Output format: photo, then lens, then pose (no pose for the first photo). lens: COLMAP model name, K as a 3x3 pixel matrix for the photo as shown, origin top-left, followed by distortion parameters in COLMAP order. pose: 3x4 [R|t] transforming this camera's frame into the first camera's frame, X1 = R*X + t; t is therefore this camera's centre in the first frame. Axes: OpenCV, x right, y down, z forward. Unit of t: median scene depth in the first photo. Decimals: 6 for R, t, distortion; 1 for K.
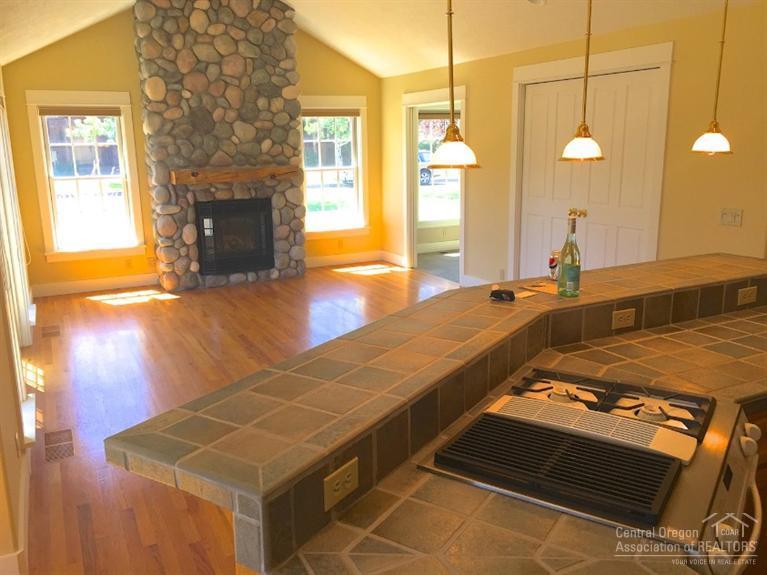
lens RADIAL K [[635.1, 0, 383.5], [0, 635.1, 287.5], [0, 0, 1]] dist [0.005023, -0.052574]
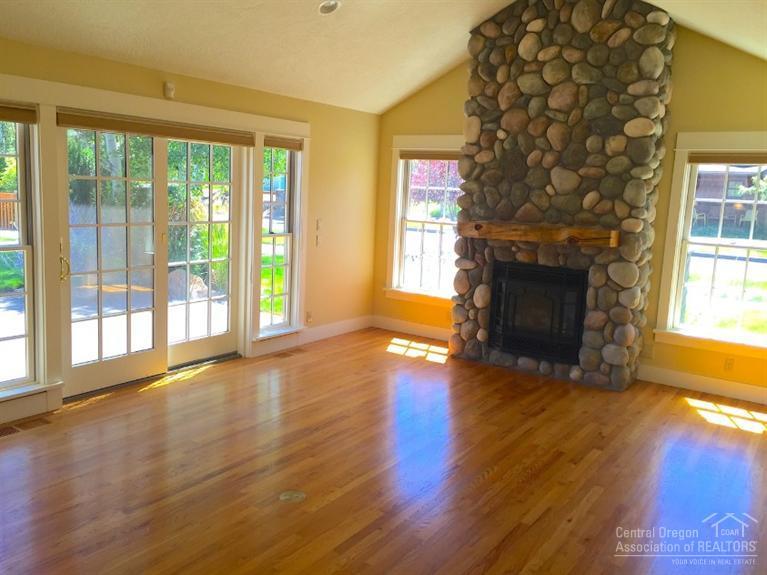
lens RADIAL K [[635.1, 0, 383.5], [0, 635.1, 287.5], [0, 0, 1]] dist [0.005023, -0.052574]
pose [[0.445339, 0.169645, -0.879144, 0.384501], [-0.249561, 0.966493, 0.060083, -0.114043], [0.859879, 0.192643, 0.472754, 0.483039]]
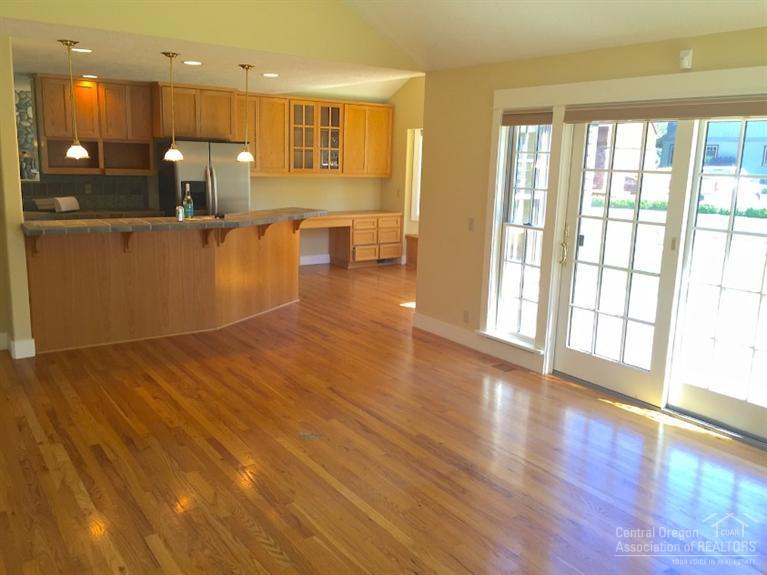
lens RADIAL K [[663.2, 0, 397.5], [0, 663.2, 285.0], [0, 0, 1]] dist [0.061143, -0.000866]
pose [[-0.991433, 0.006513, -0.130452, -0.324586], [-0.048178, 0.910095, 0.411589, -0.382055], [0.121404, 0.414348, -0.901985, 1.602067]]
